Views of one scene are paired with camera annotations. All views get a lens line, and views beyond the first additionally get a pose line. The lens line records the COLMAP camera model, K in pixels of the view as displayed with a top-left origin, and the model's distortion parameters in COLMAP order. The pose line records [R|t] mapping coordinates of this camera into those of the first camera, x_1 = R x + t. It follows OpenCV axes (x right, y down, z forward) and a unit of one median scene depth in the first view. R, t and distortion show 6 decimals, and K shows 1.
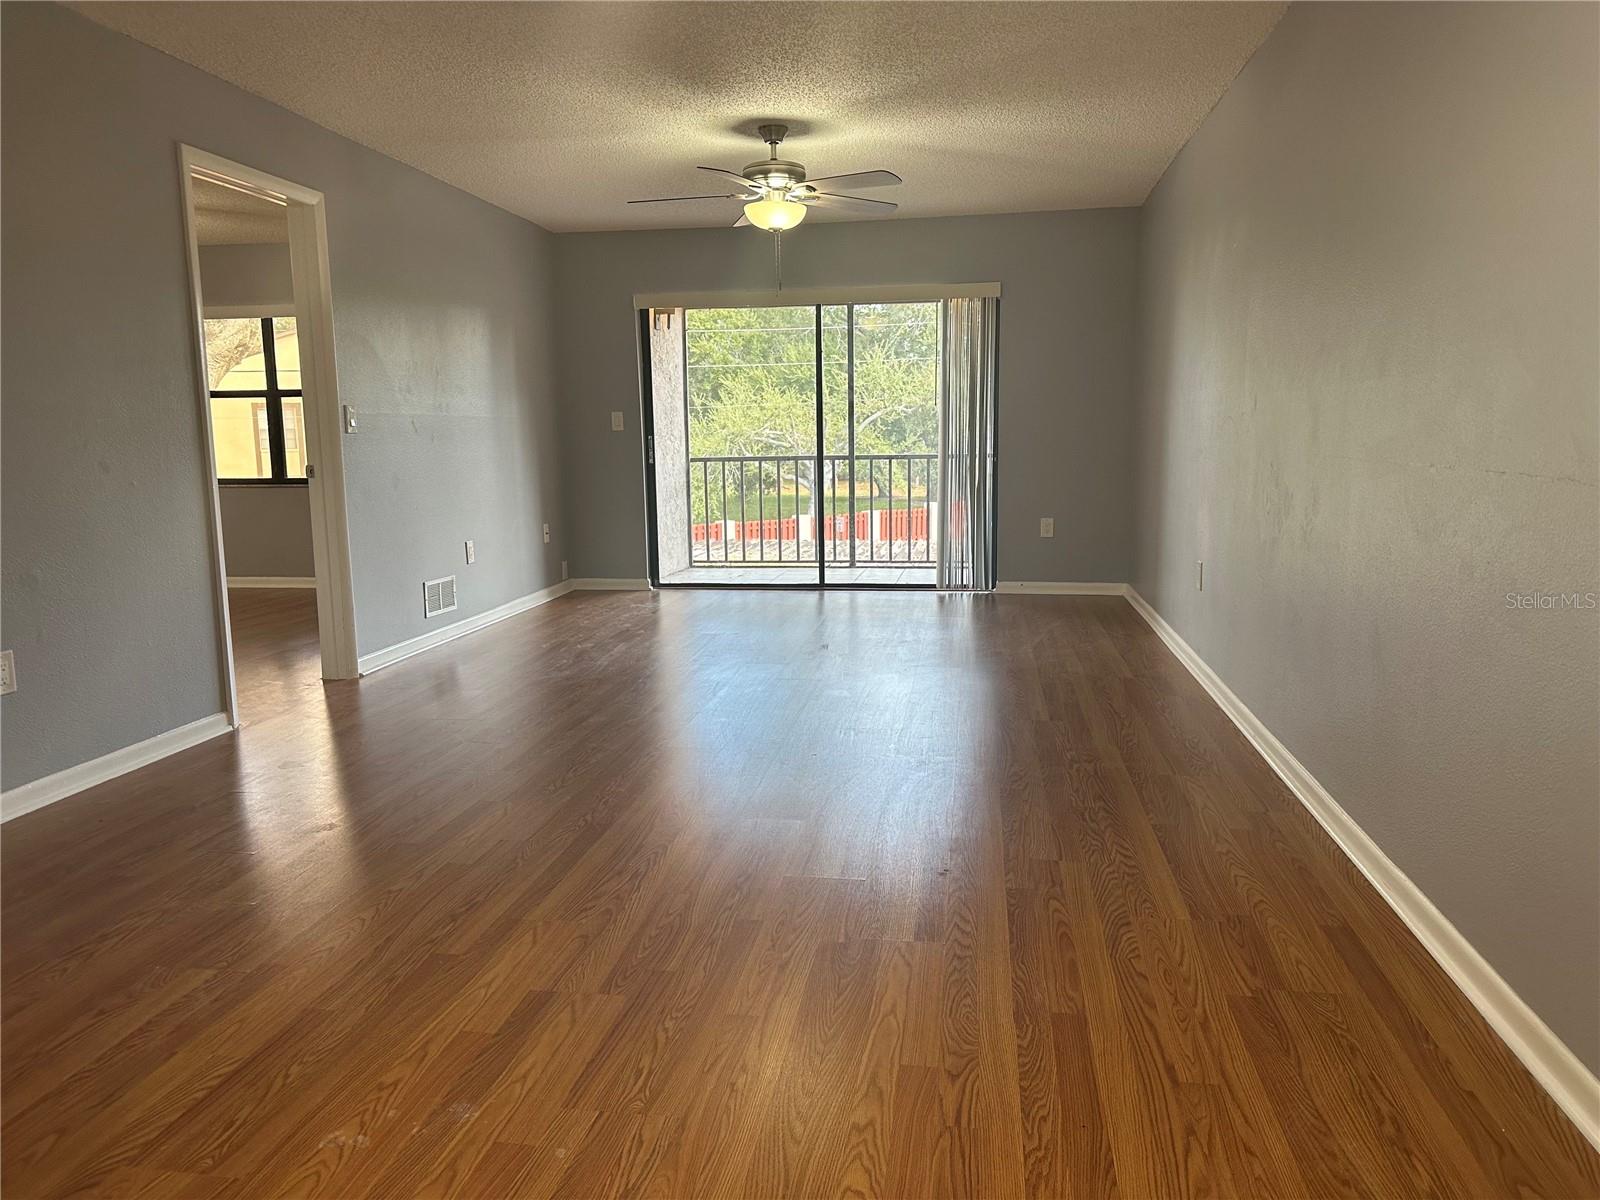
lens RADIAL K [[1118.1, 0, 800.0], [0, 1118.1, 600.0], [0, 0, 1]] dist [0.035637, -0.046636]
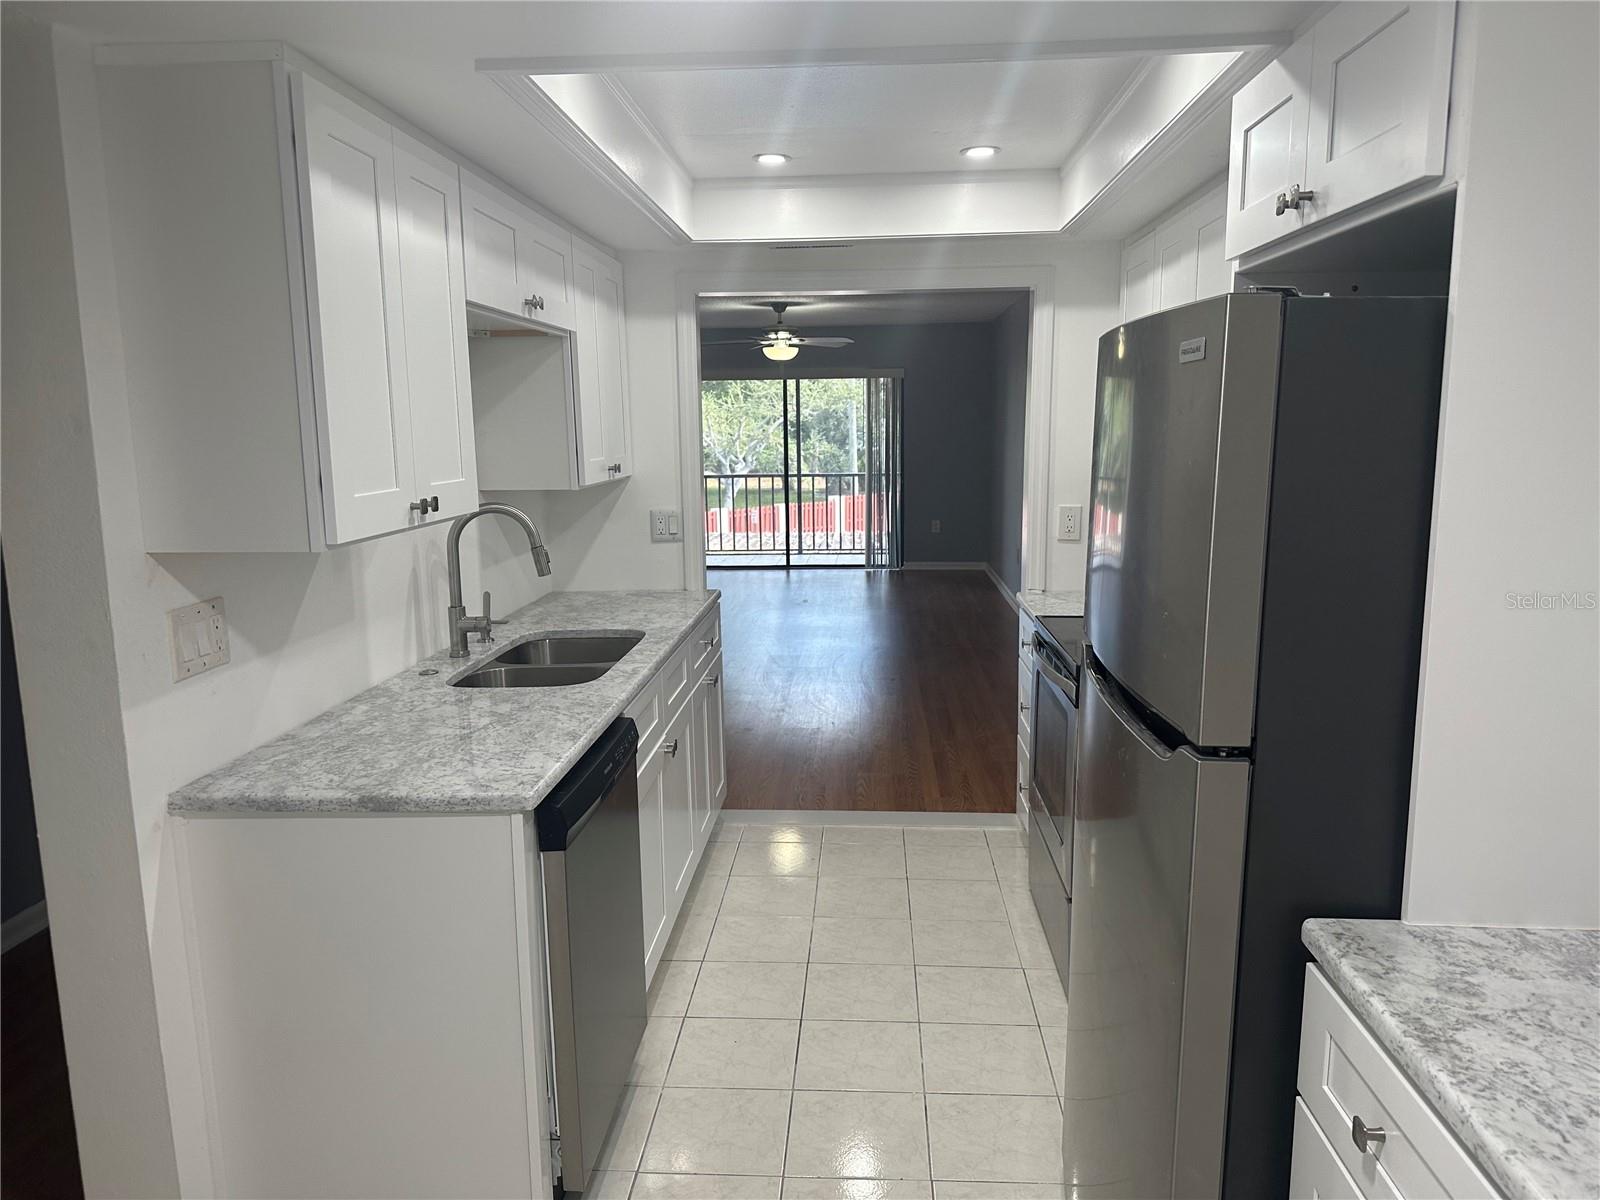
lens RADIAL K [[1118.1, 0, 800.0], [0, 1118.1, 600.0], [0, 0, 1]] dist [0.035637, -0.046636]
pose [[0.995561, -0.013332, 0.093164, -0.106361], [0.012272, 0.999853, 0.011943, 0.014693], [-0.093310, -0.010747, 0.995579, -0.498357]]
